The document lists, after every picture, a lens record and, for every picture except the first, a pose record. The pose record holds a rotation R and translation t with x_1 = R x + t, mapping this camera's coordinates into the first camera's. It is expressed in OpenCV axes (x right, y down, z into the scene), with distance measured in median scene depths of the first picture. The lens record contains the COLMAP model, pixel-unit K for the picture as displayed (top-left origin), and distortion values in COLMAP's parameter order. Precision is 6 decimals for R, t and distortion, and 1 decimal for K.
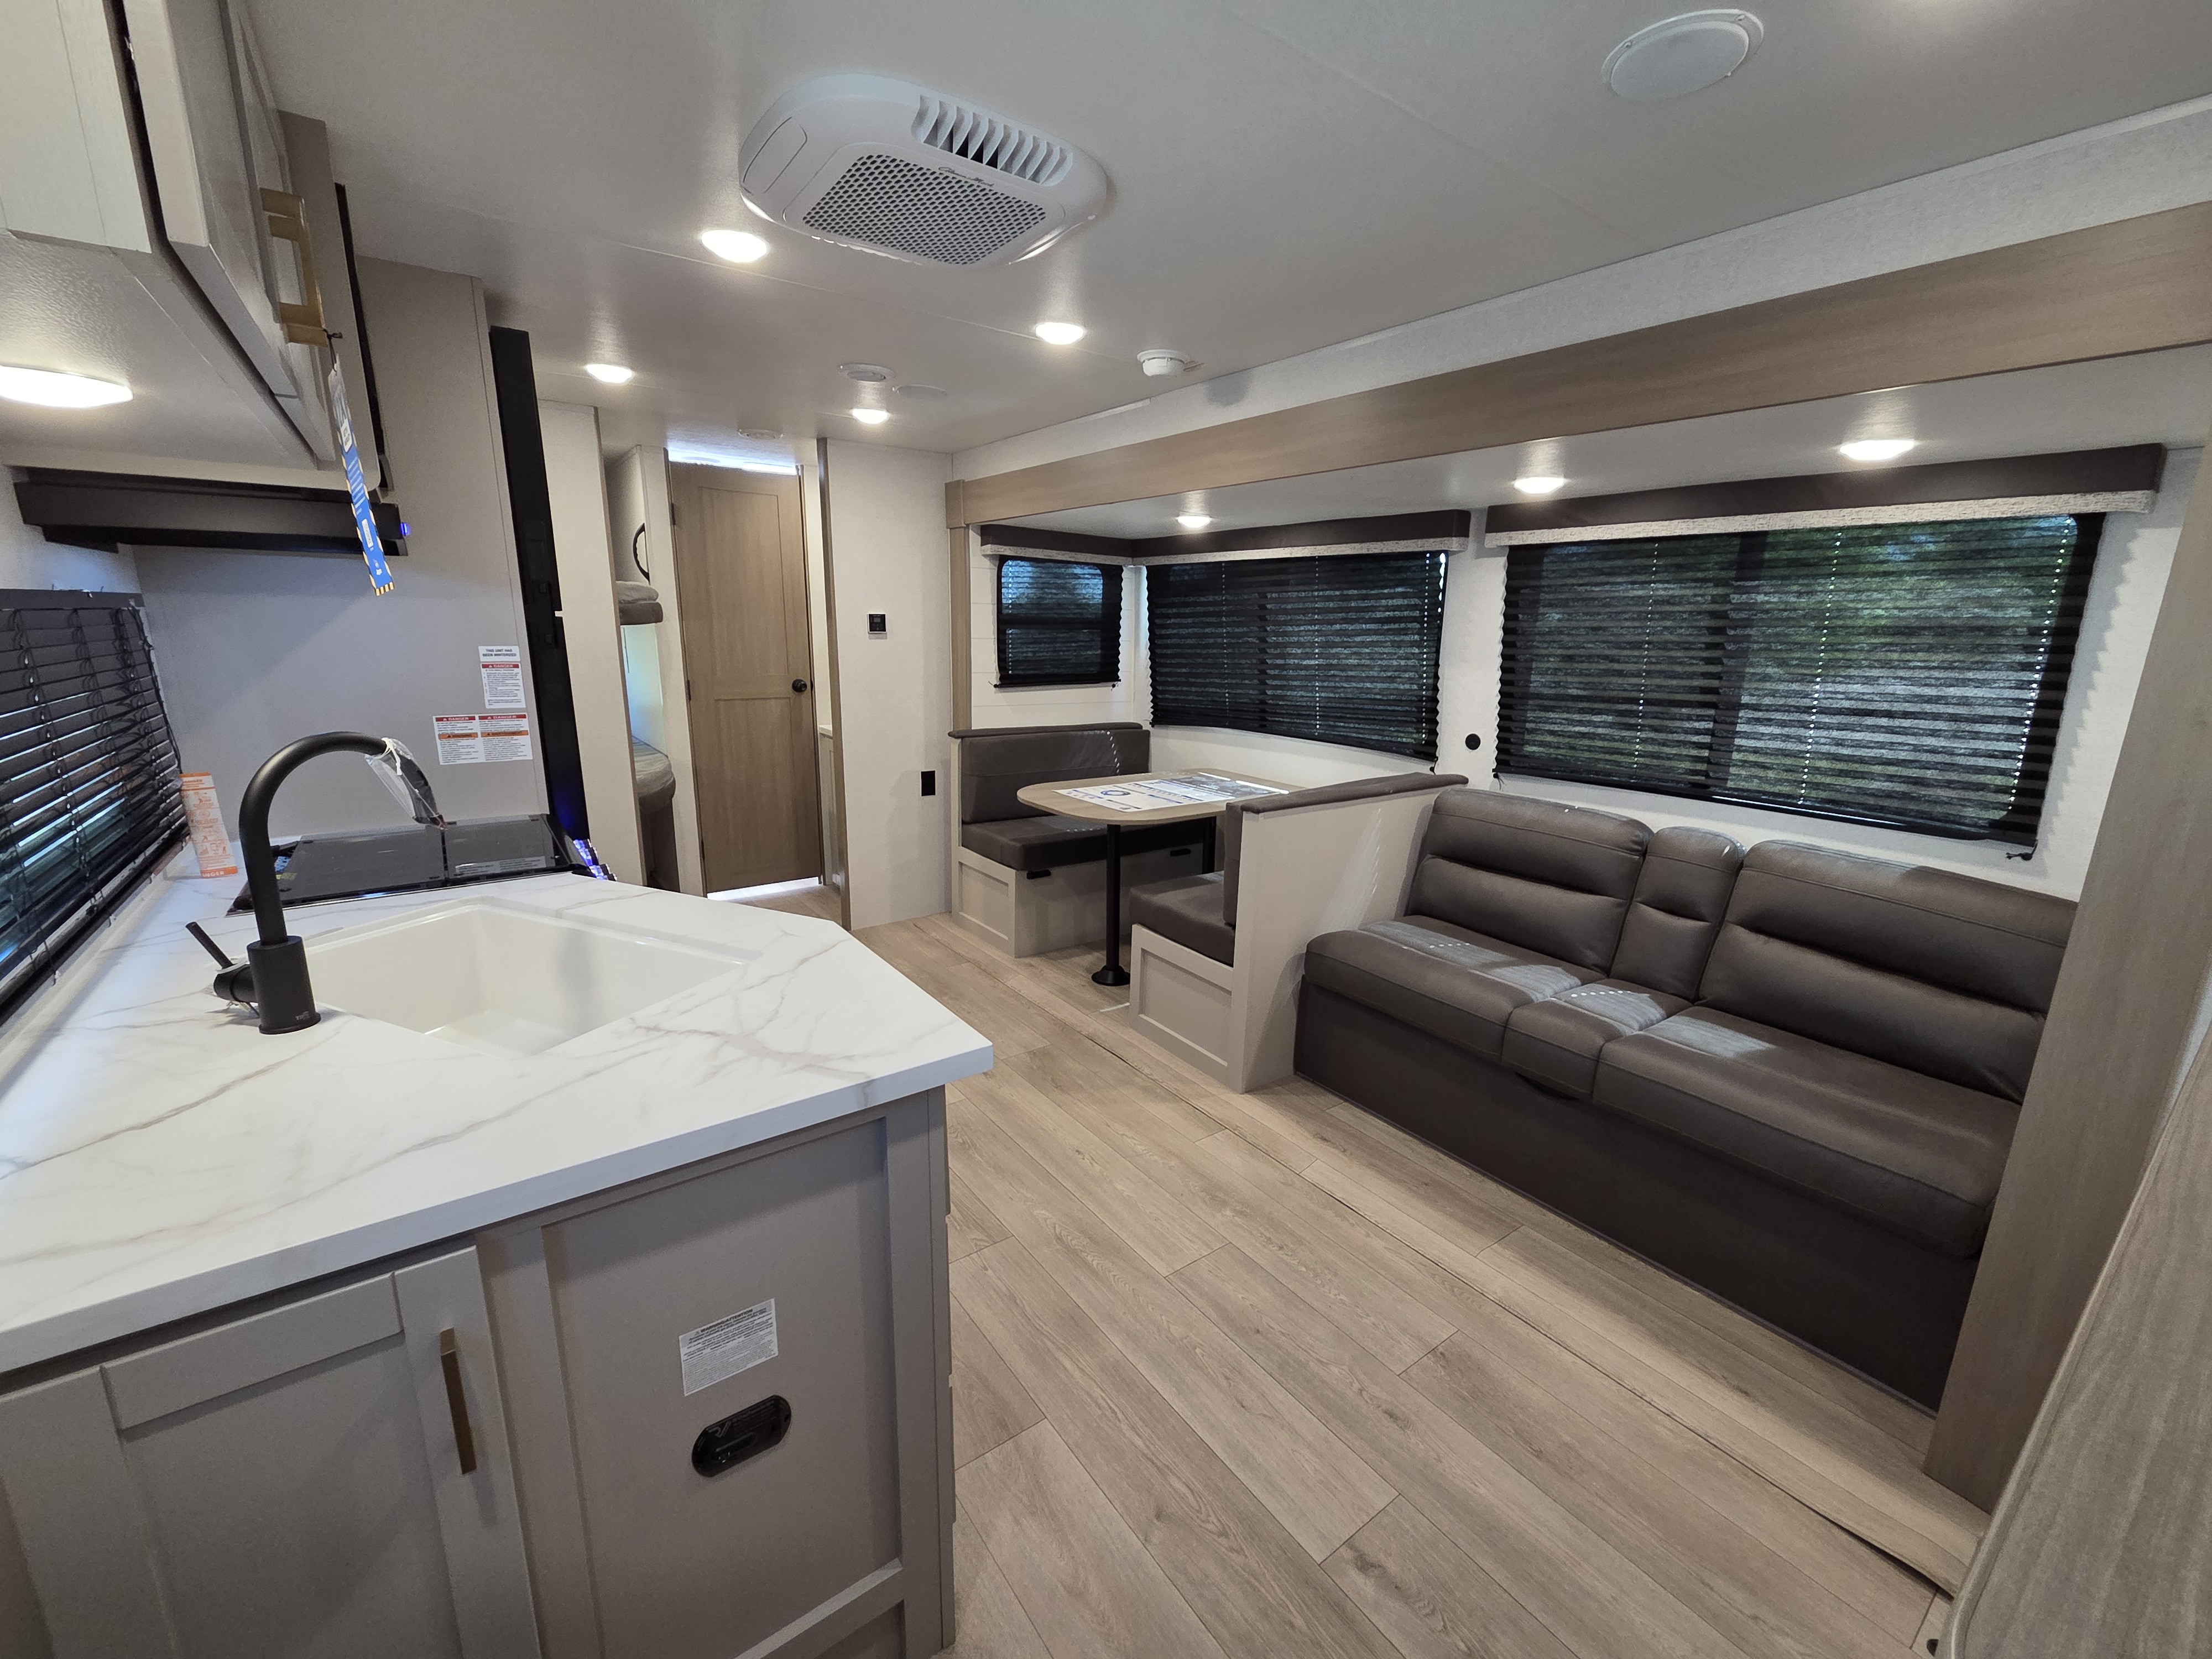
lens RADIAL K [[901.8, 0, 1118.3], [0, 901.8, 835.8], [0, 0, 1]] dist [0.000317, 0.000010]
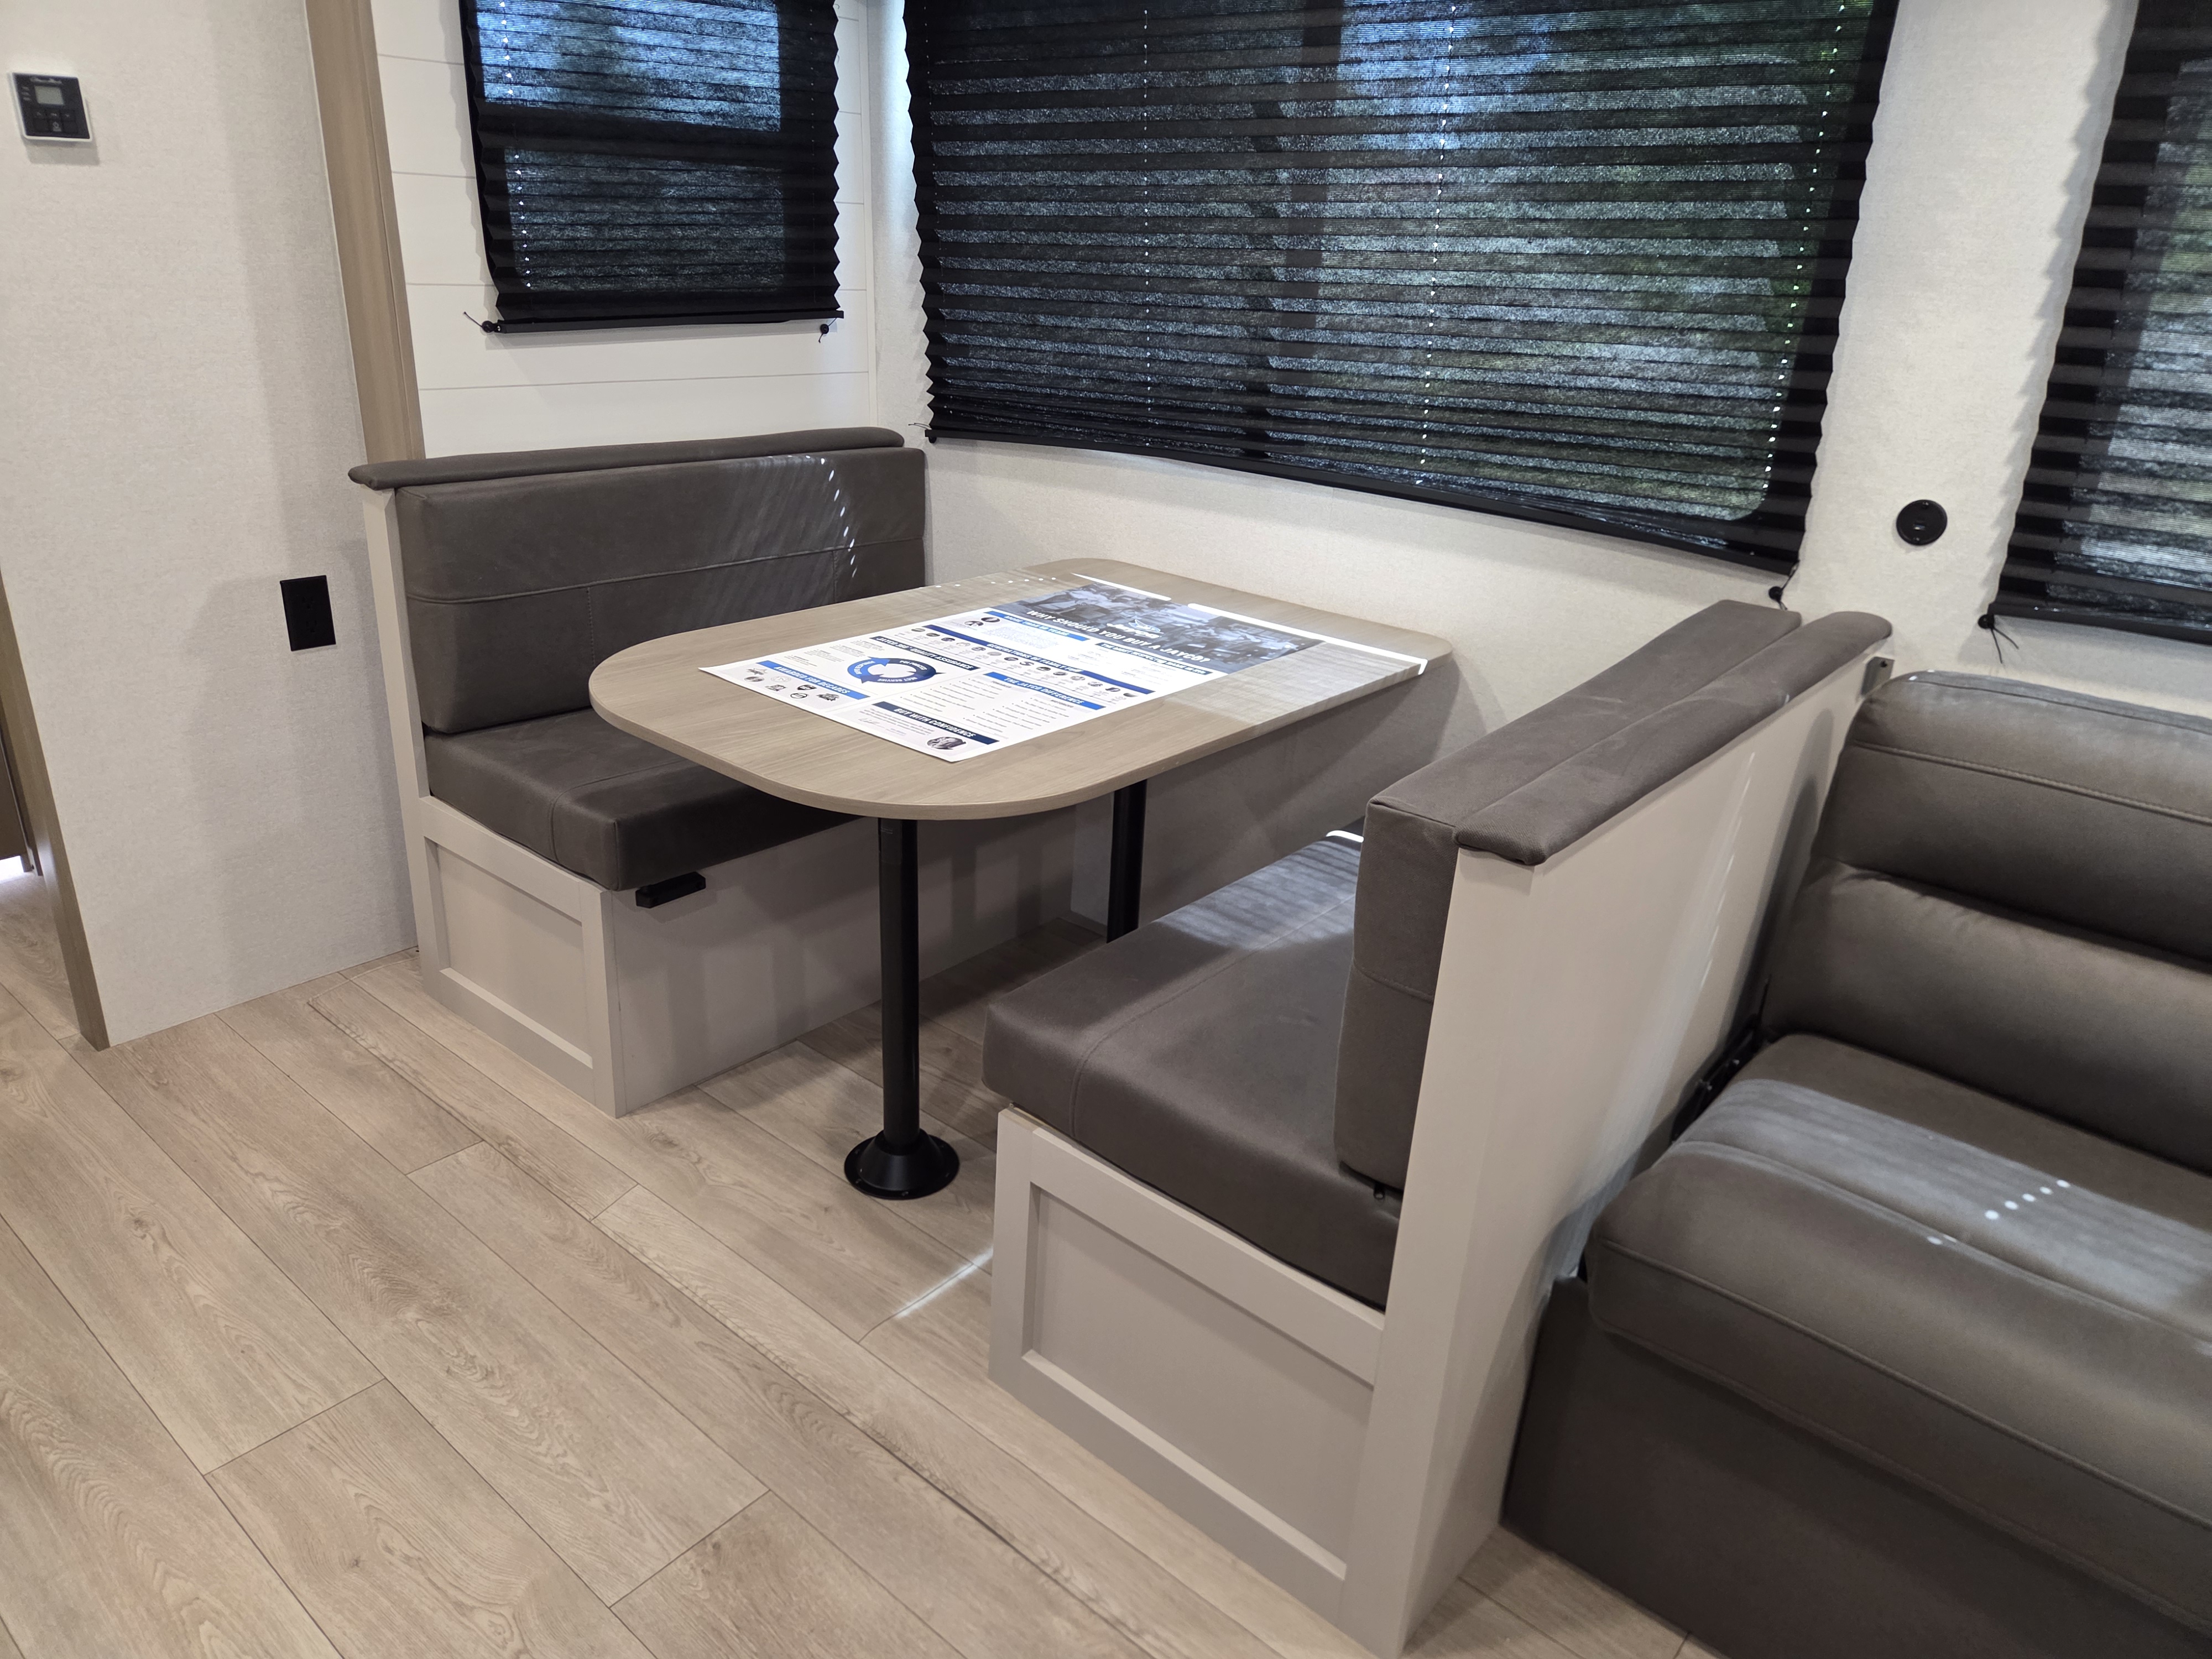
lens RADIAL K [[1482.6, 0, 1111.5], [0, 1482.6, 826.6], [0, 0, 1]] dist [0.063741, -0.056207]
pose [[0.972820, -0.060087, 0.223632, -0.066380], [0.021082, 0.984718, 0.172873, -0.108050], [-0.230602, -0.163460, 0.959220, 0.545924]]
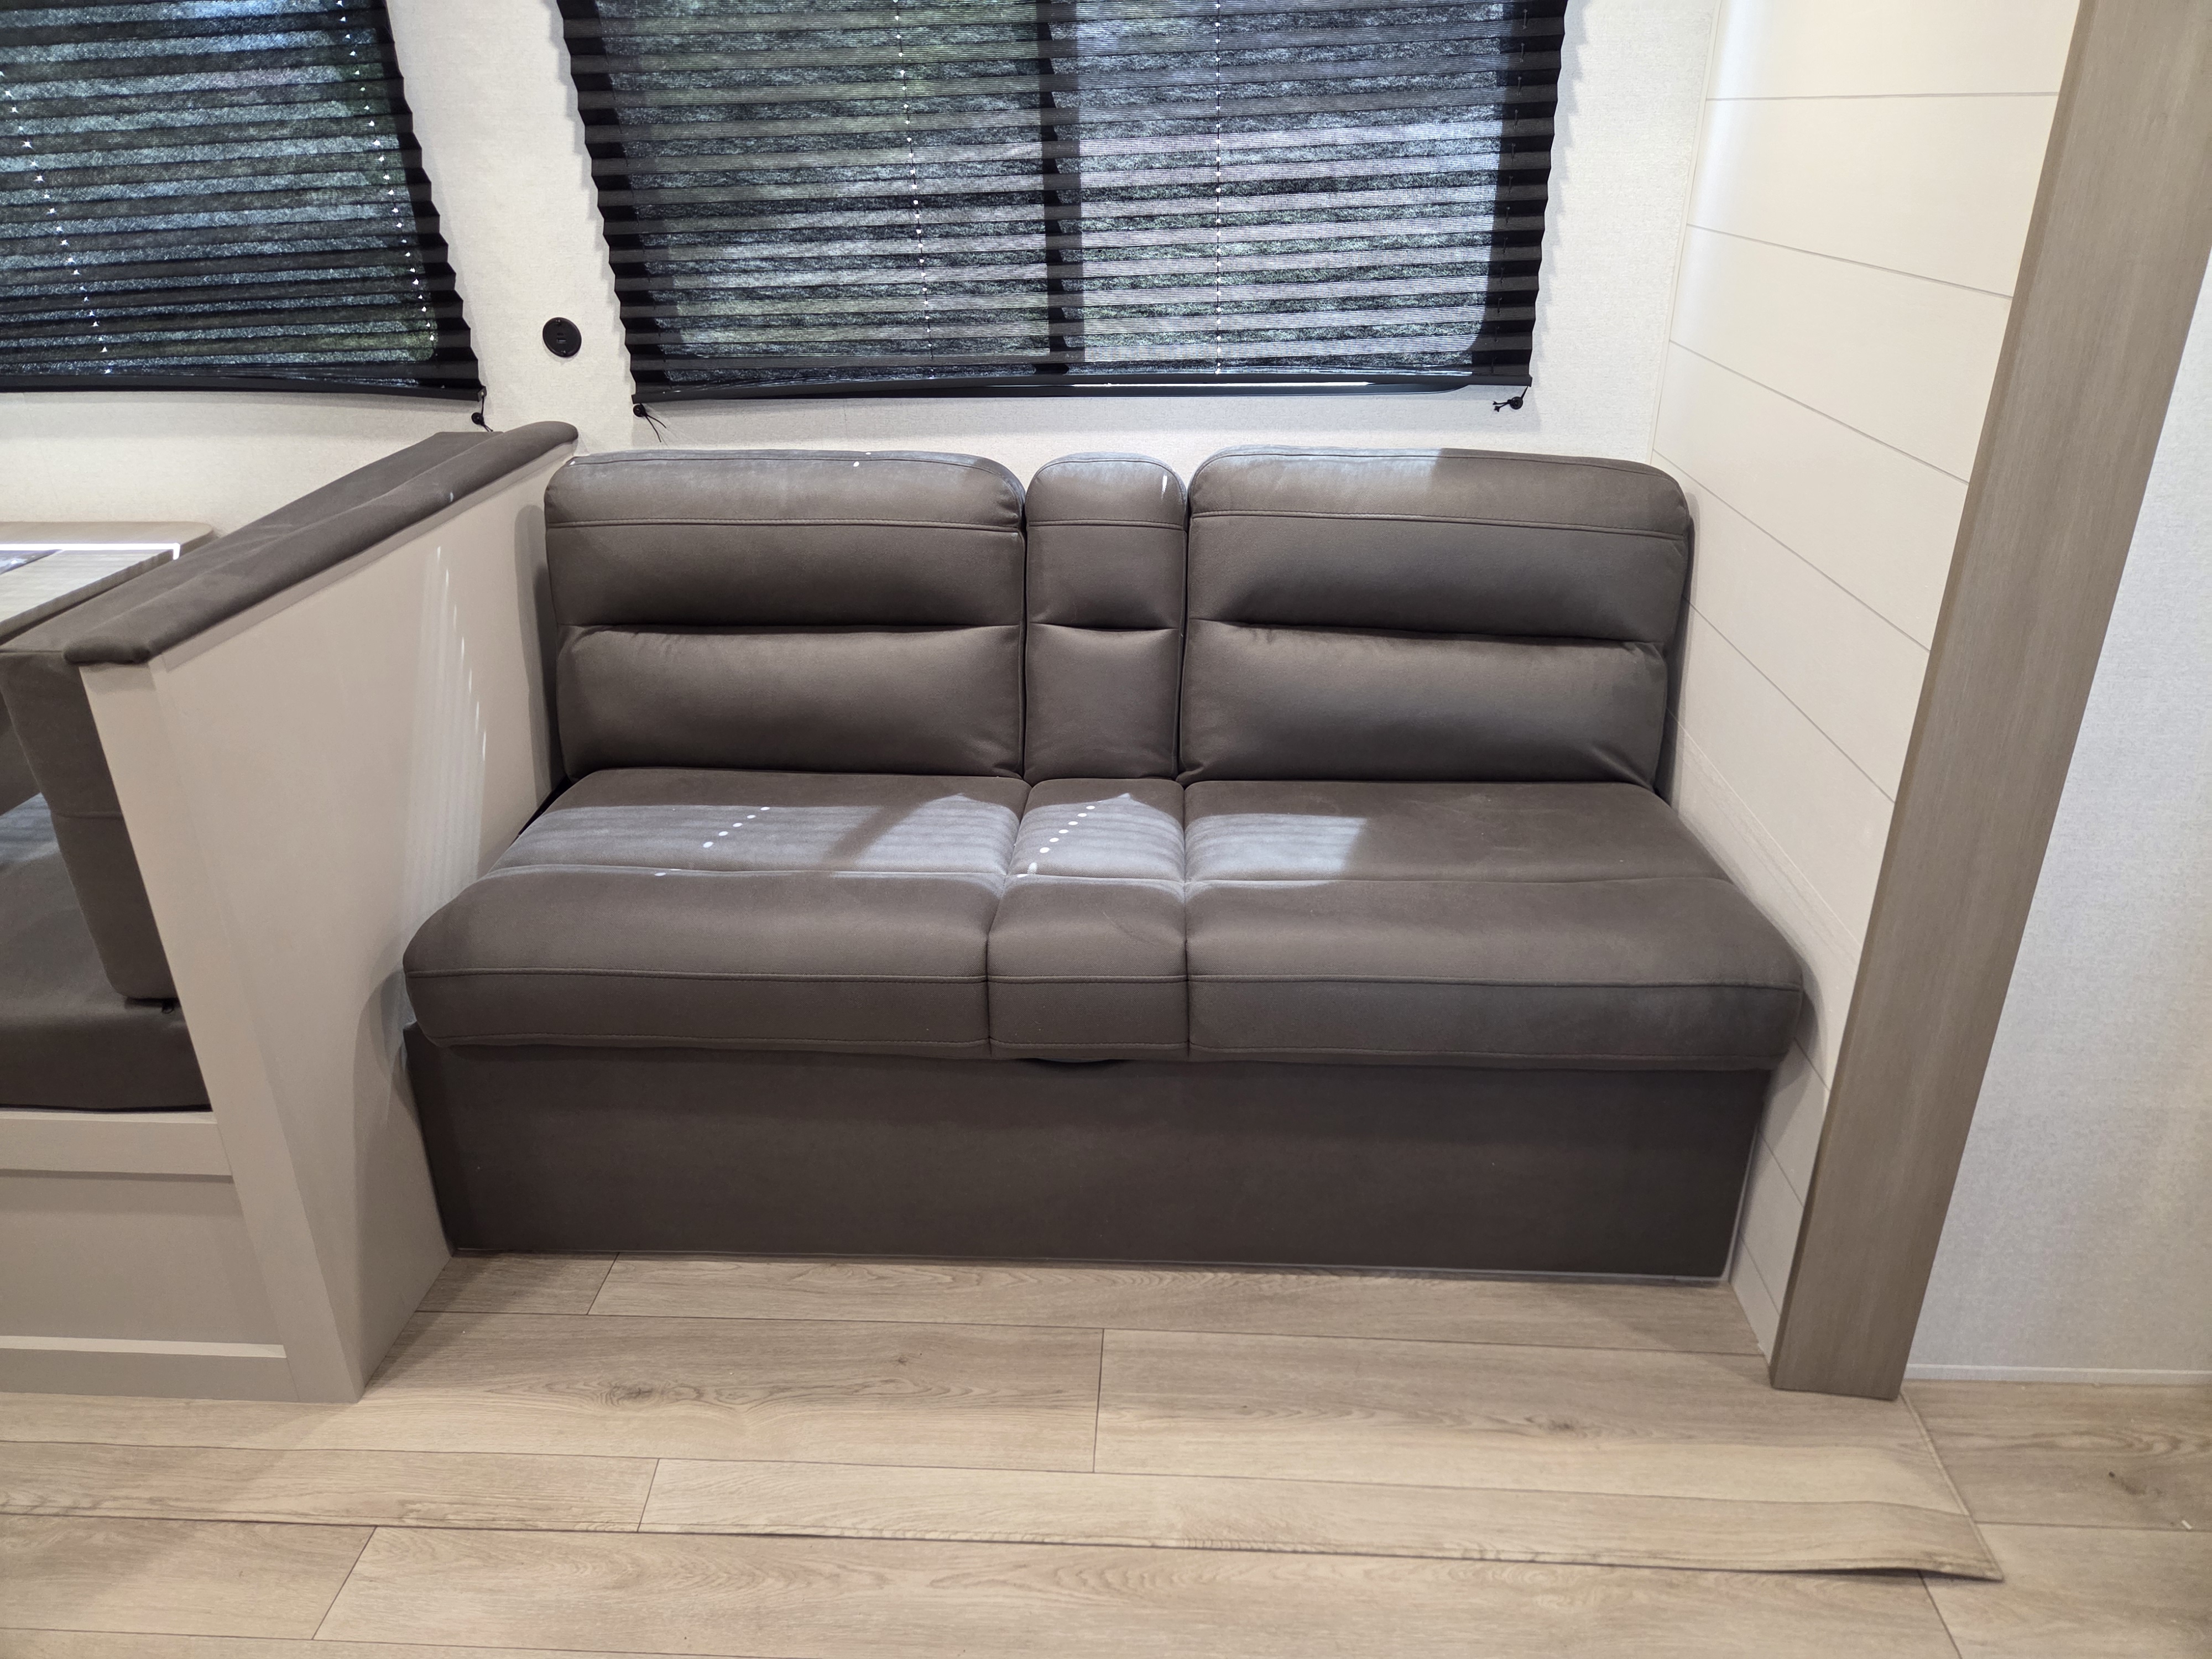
lens RADIAL K [[1490.1, 0, 1105.6], [0, 1490.1, 804.9], [0, 0, 1]] dist [0.073247, -0.062649]
pose [[0.637441, -0.347607, 0.687632, -0.010647], [0.203550, 0.936717, 0.284830, -0.054958], [-0.743126, -0.041595, 0.667858, 0.367275]]
